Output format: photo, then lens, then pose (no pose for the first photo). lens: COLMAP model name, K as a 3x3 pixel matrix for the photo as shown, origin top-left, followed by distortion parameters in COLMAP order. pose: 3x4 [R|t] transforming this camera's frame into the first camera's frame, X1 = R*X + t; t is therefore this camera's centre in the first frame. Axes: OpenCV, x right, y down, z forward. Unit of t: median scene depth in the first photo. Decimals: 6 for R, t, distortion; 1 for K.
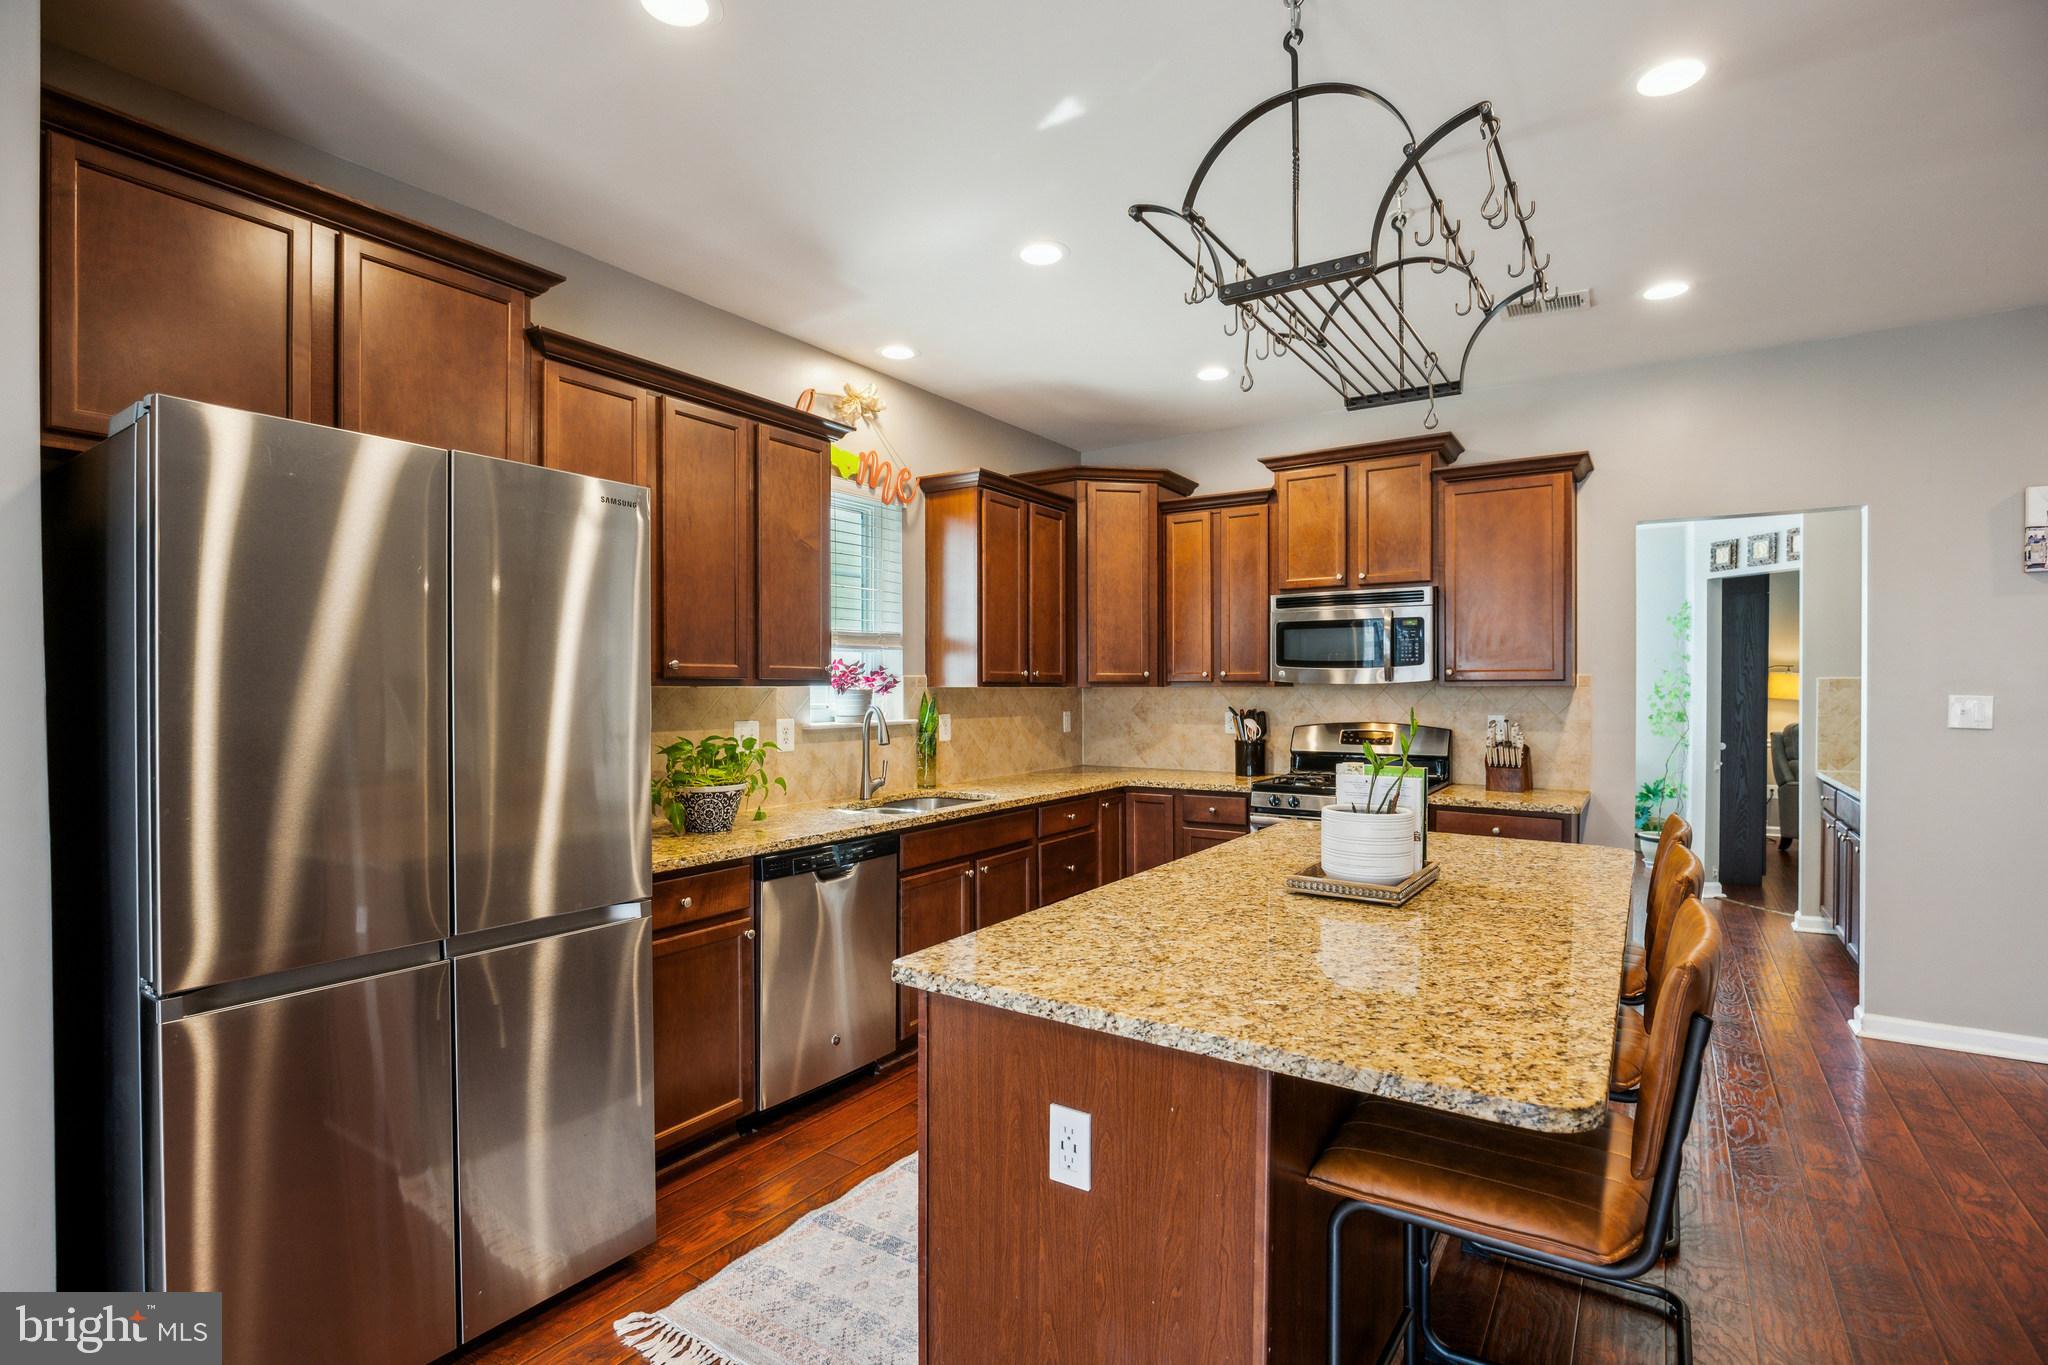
lens RADIAL K [[954.7, 0, 1041.1], [0, 954.7, 688.7], [0, 0, 1]] dist [-0.029342, 0.005073]
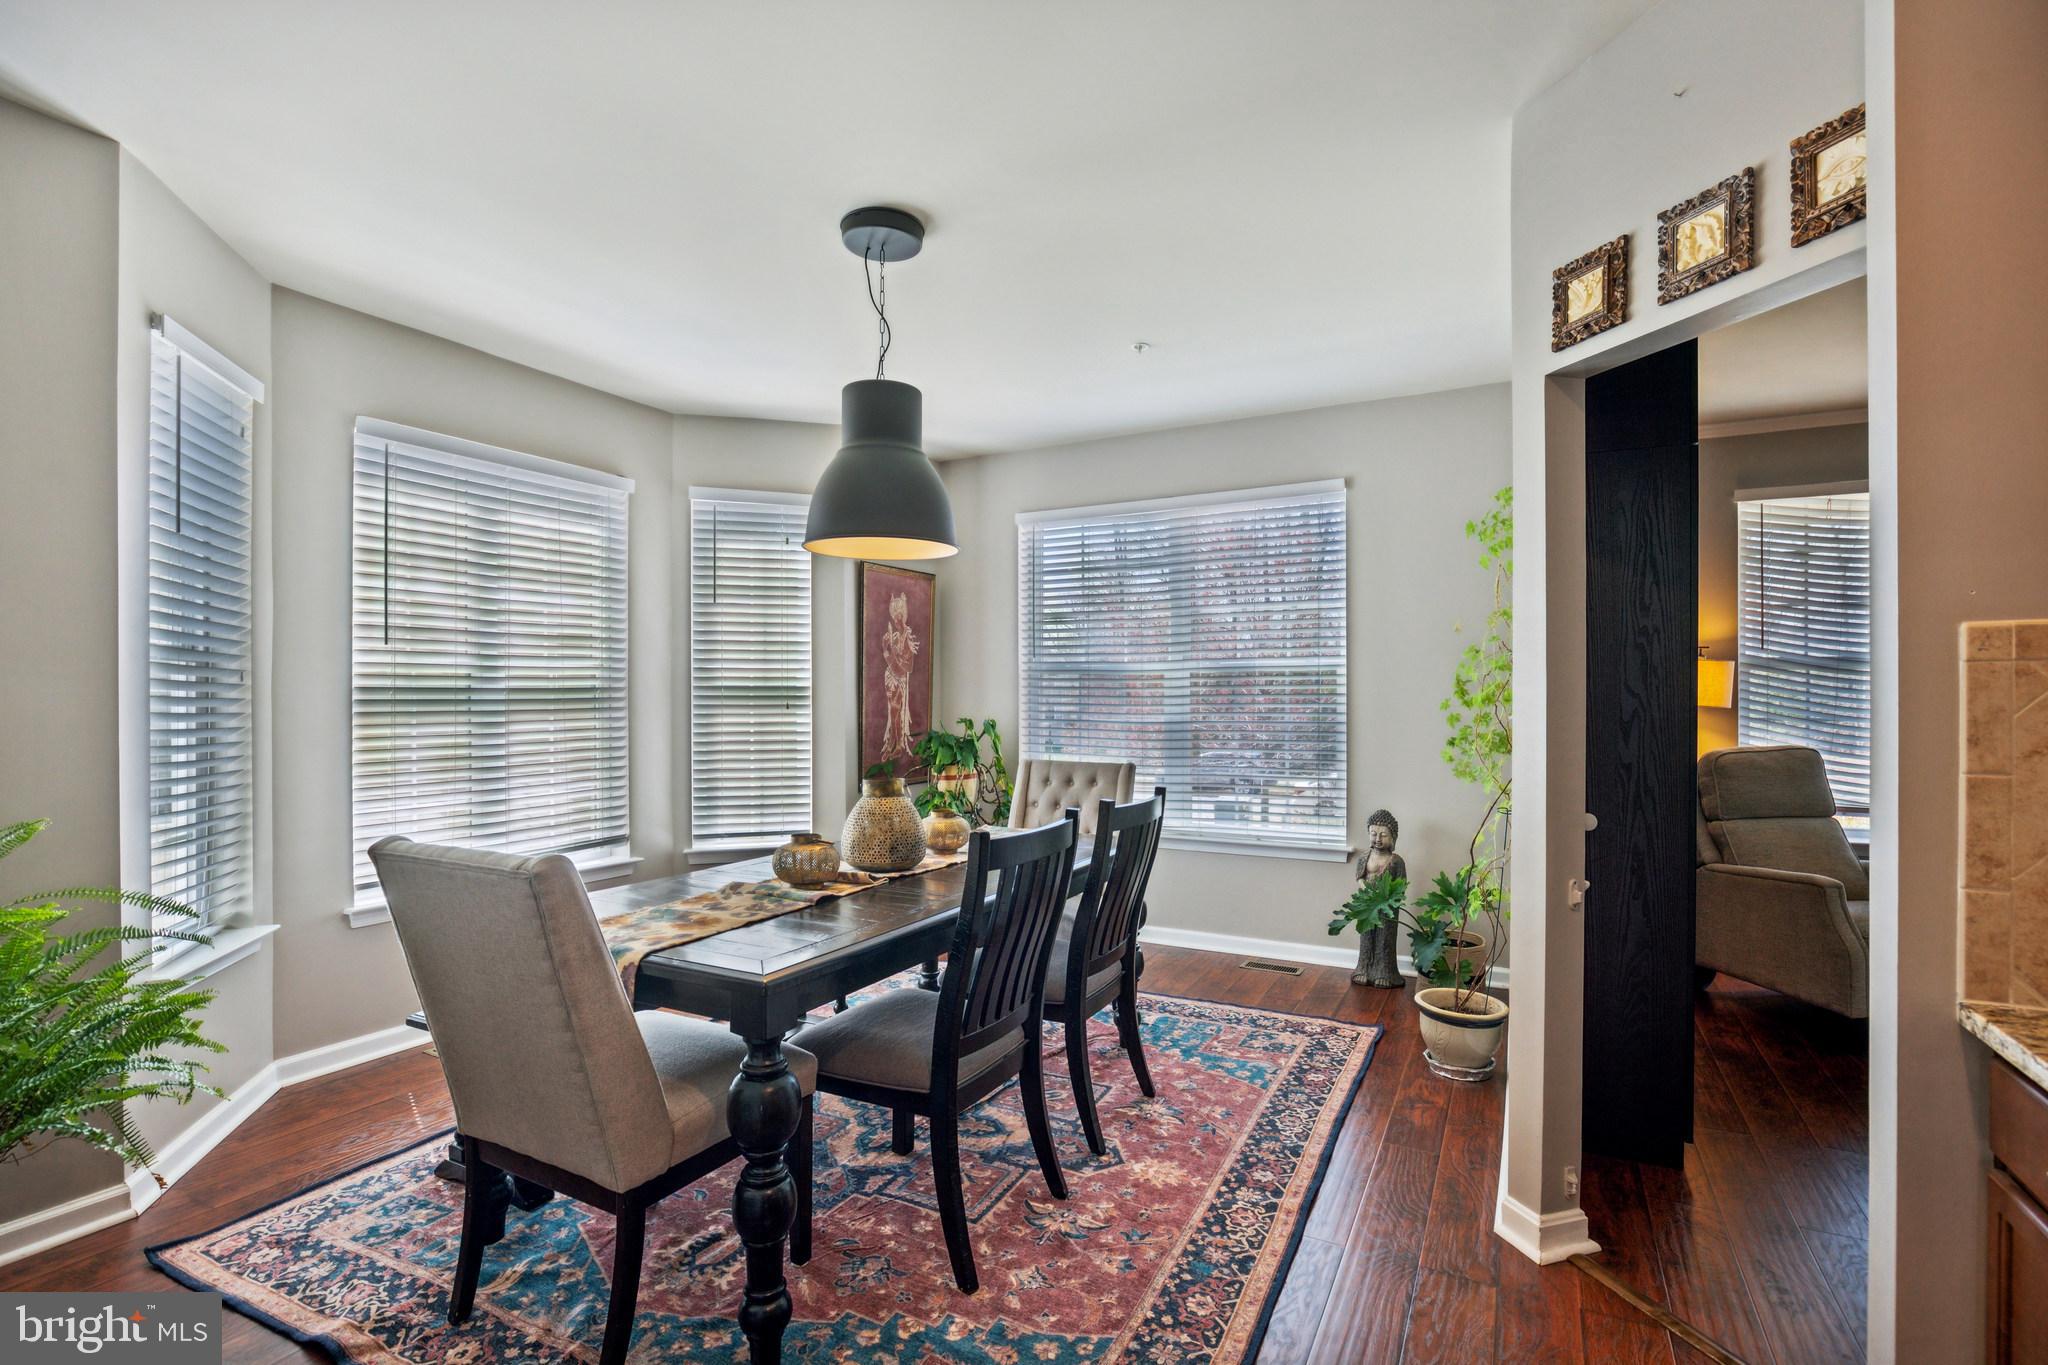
lens RADIAL K [[954.7, 0, 1004.2], [0, 954.7, 689.1], [0, 0, 1]] dist [-0.029342, 0.005073]
pose [[0.997001, -0.003469, 0.077313, 0.472298], [0.004005, 0.999969, -0.006780, 0.005365], [-0.077287, 0.007069, 0.996984, 0.656282]]
